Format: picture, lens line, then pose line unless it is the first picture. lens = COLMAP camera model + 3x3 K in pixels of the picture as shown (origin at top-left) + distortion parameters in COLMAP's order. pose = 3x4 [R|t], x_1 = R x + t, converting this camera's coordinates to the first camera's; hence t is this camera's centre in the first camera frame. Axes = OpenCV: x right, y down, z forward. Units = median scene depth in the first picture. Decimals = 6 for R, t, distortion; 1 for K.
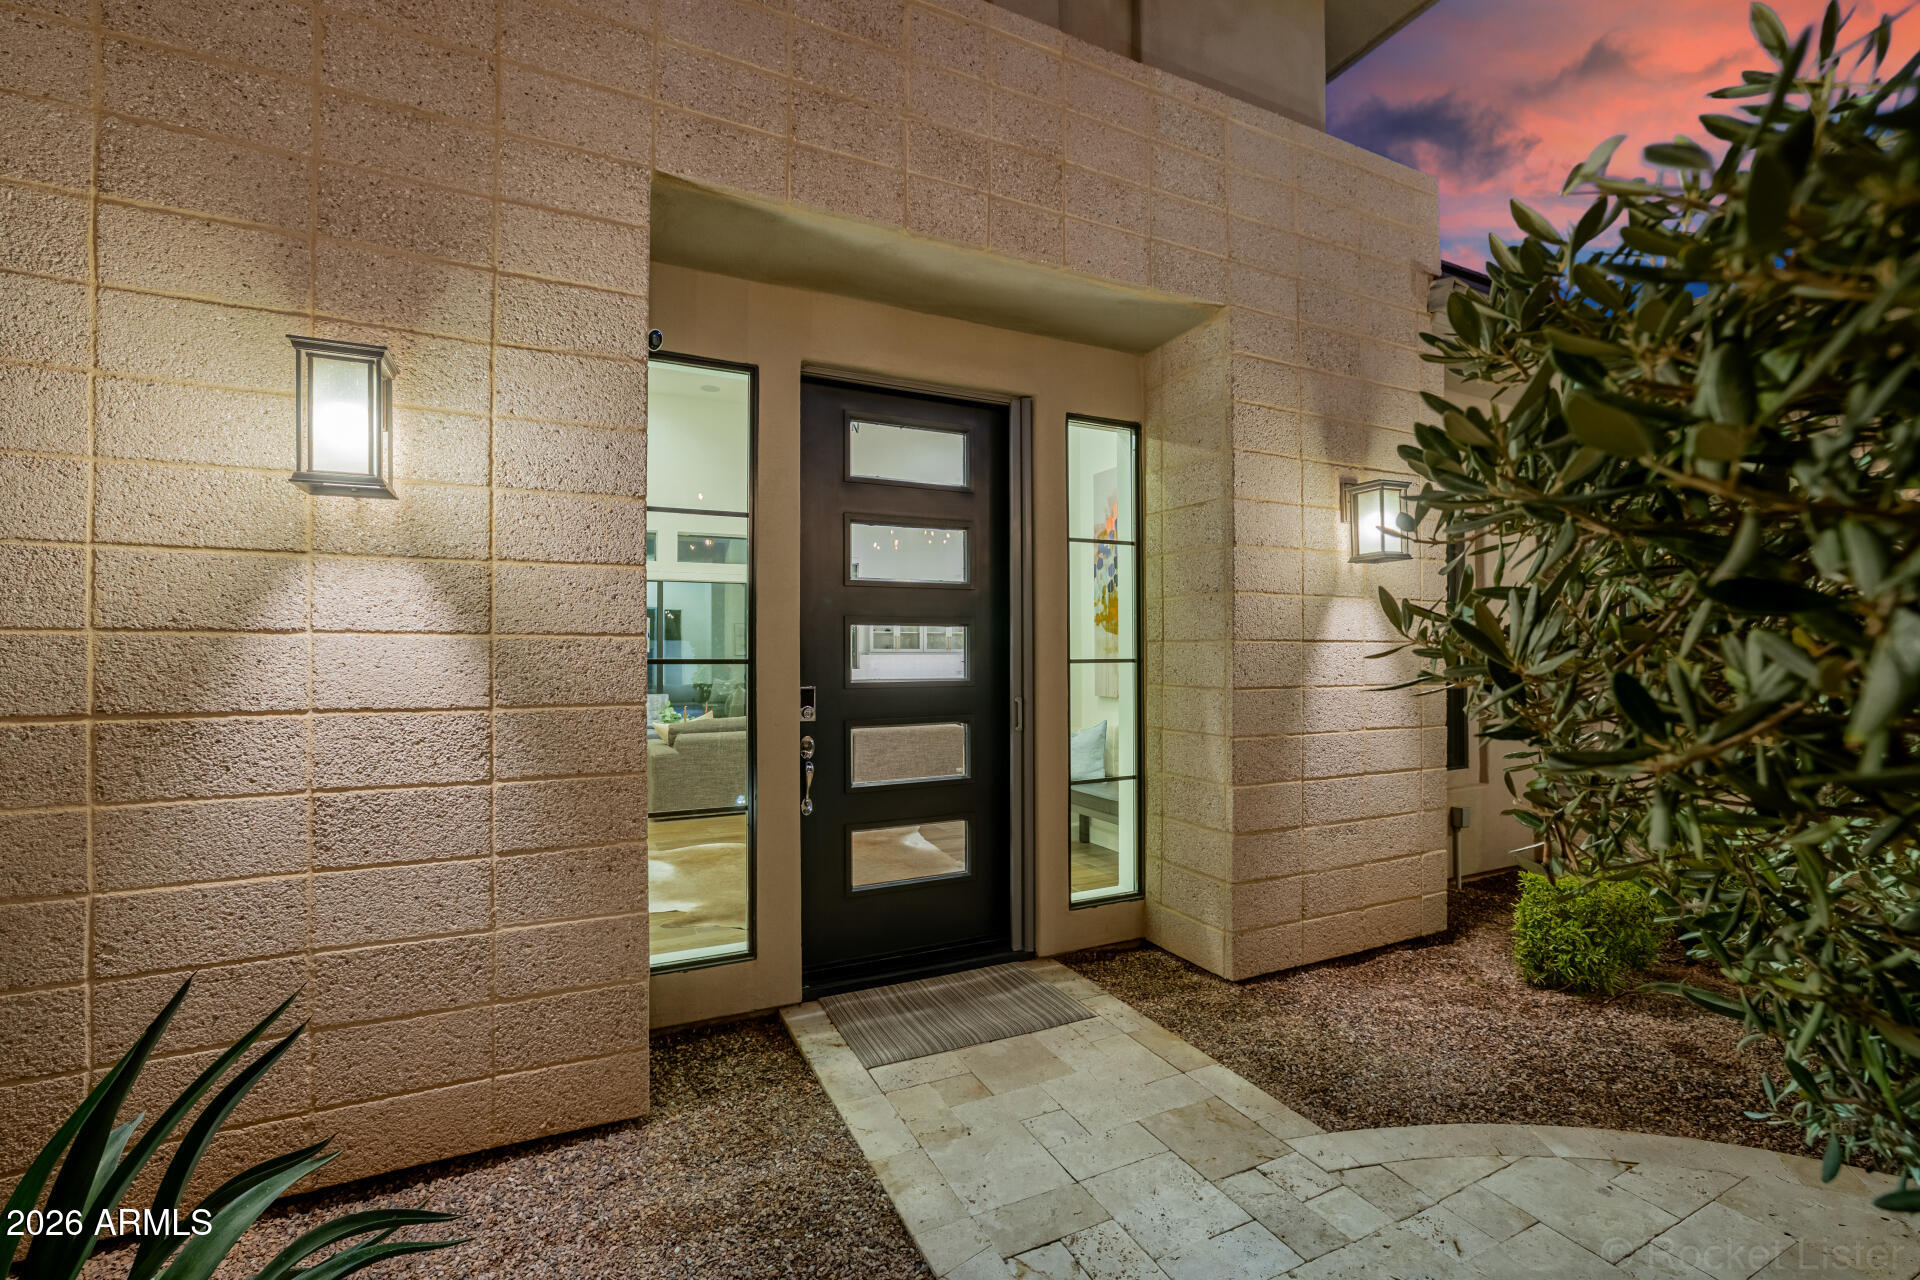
lens RADIAL K [[817.9, 0, 958.0], [0, 817.9, 653.0], [0, 0, 1]] dist [0.003529, 0.002505]
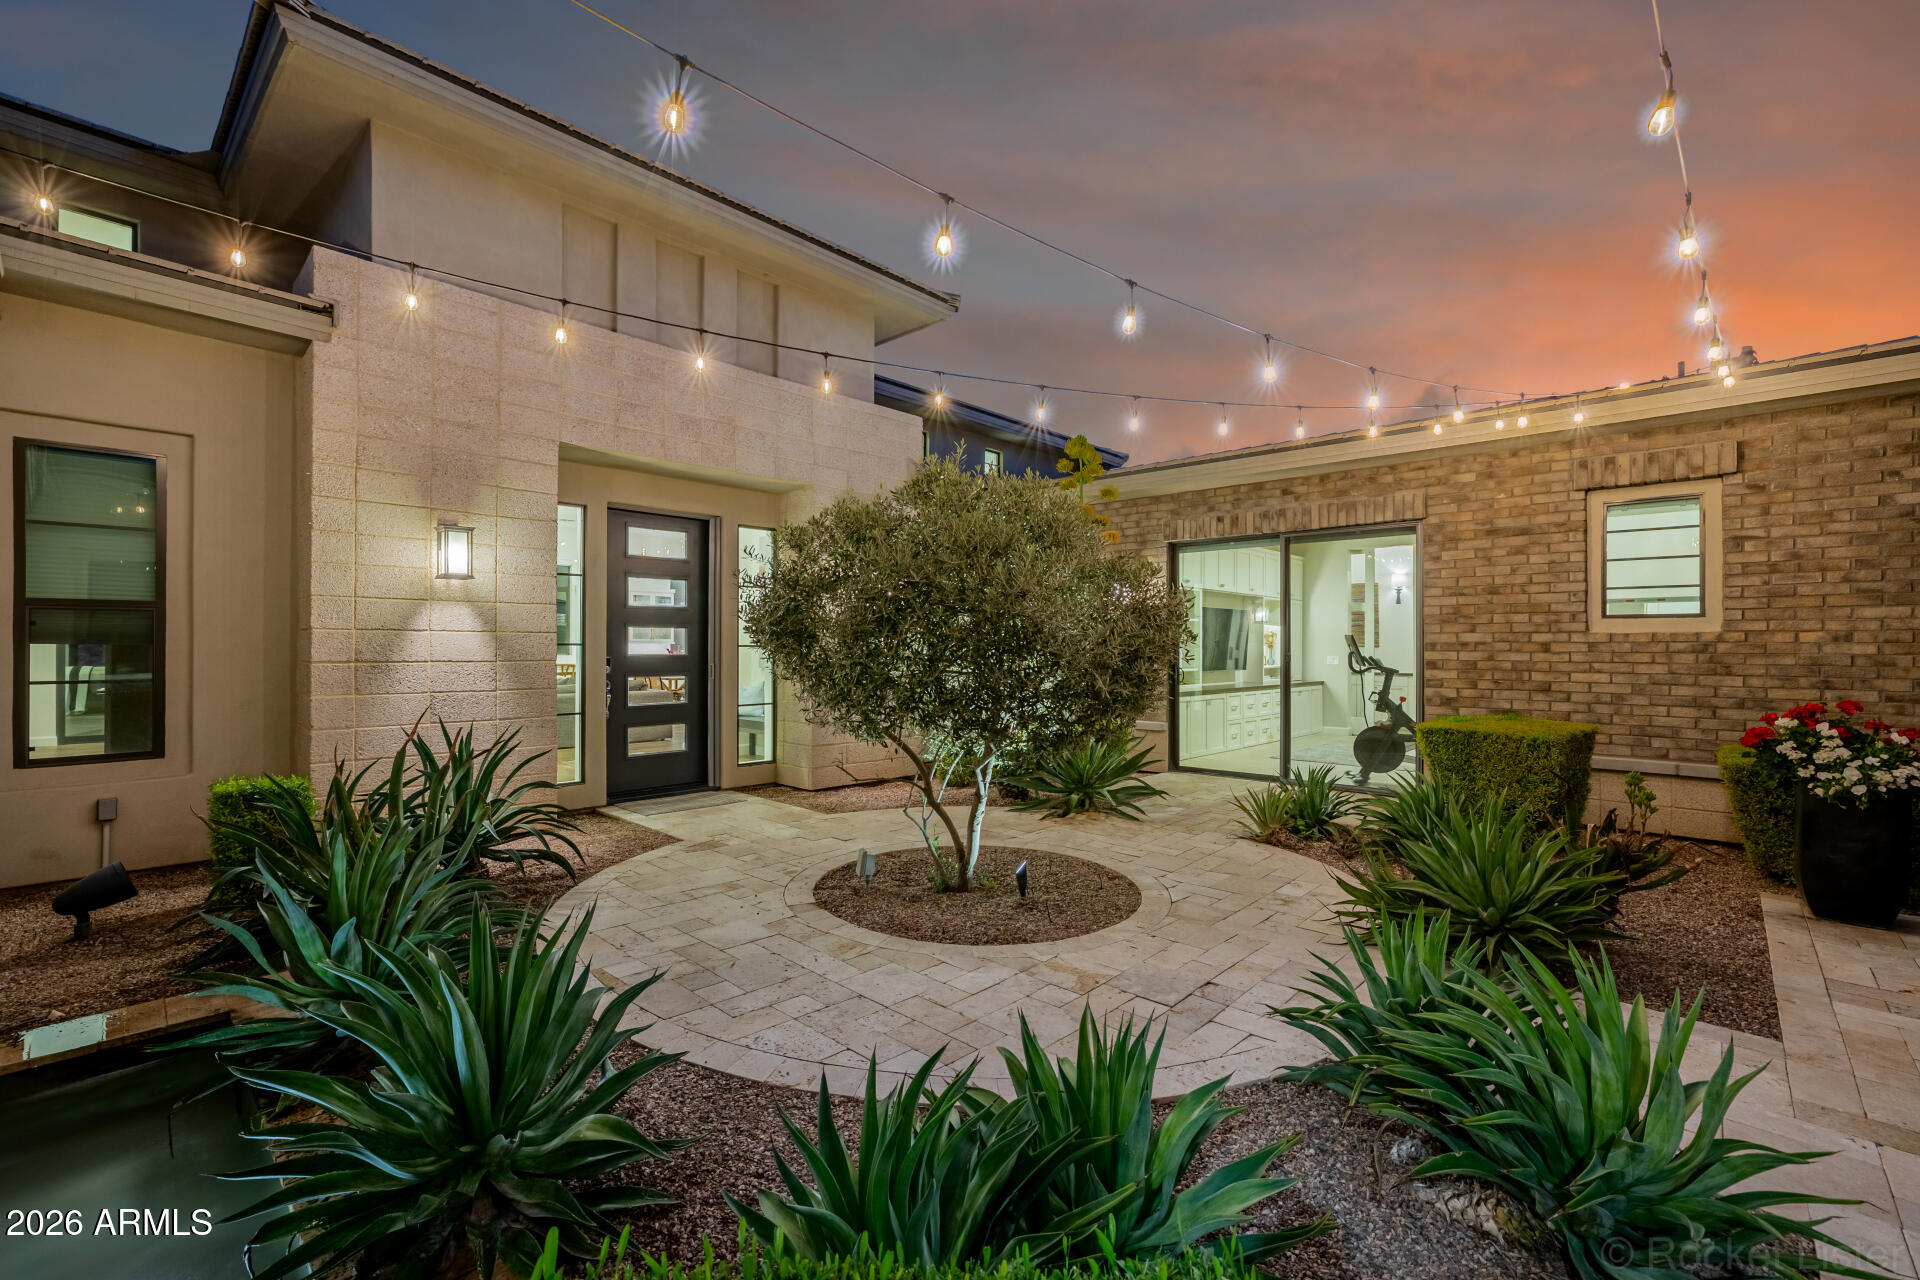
lens RADIAL K [[817.9, 0, 954.4], [0, 817.9, 650.0], [0, 0, 1]] dist [0.003529, 0.002505]
pose [[0.932208, 0.006375, 0.361866, -0.136619], [-0.009190, 0.999939, 0.006058, 0.002808], [-0.361805, -0.008973, 0.932210, -1.477217]]
